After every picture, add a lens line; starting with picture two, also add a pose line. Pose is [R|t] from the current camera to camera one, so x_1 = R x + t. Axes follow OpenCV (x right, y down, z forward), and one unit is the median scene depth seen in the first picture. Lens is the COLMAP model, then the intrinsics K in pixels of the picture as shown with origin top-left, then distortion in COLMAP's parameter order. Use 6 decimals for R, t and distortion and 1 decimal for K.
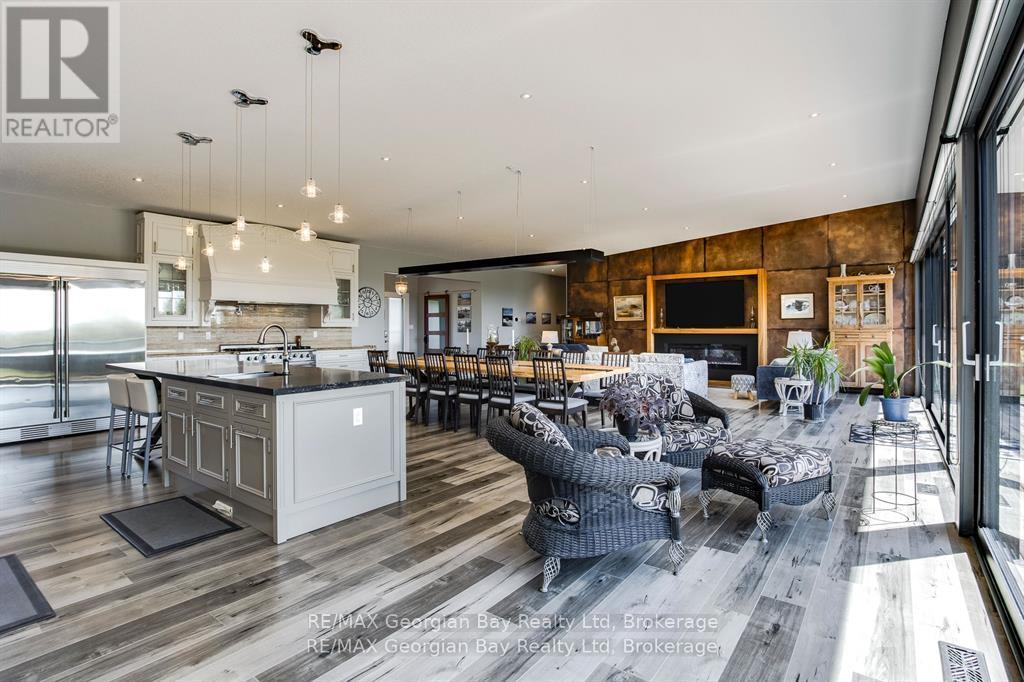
lens RADIAL K [[502.9, 0, 514.6], [0, 502.9, 331.9], [0, 0, 1]] dist [0.011008, -0.000156]
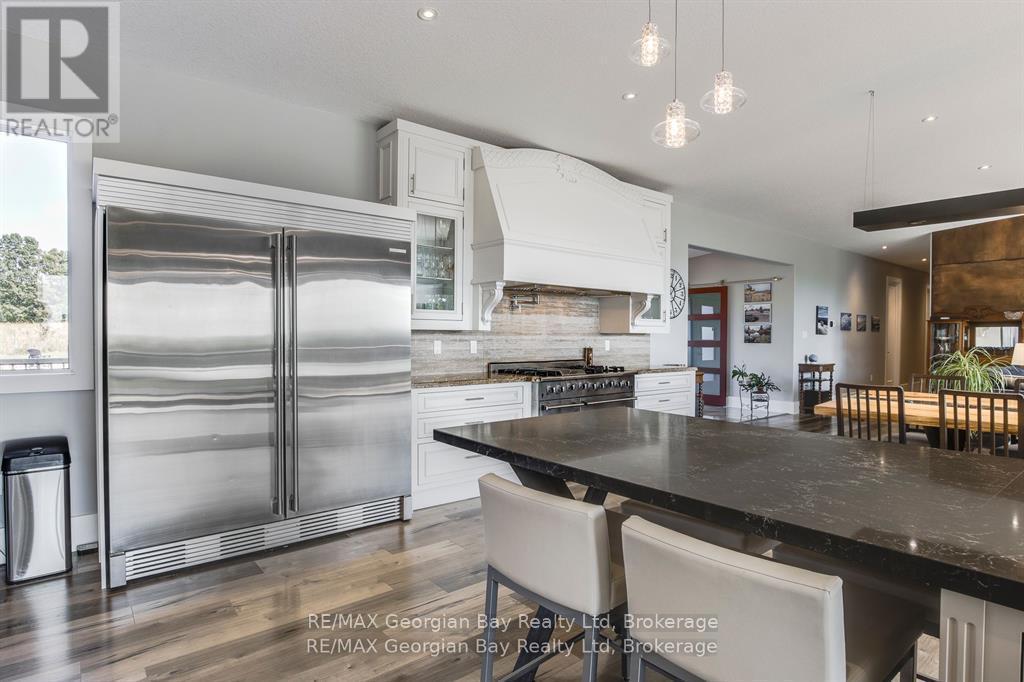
lens RADIAL K [[549.8, 0, 511.4], [0, 549.8, 344.2], [0, 0, 1]] dist [-0.023706, -0.000282]
pose [[0.970225, 0.009009, -0.242038, -0.287458], [-0.007755, 0.999951, 0.006134, 0.000249], [0.242081, -0.004074, 0.970247, 0.281124]]
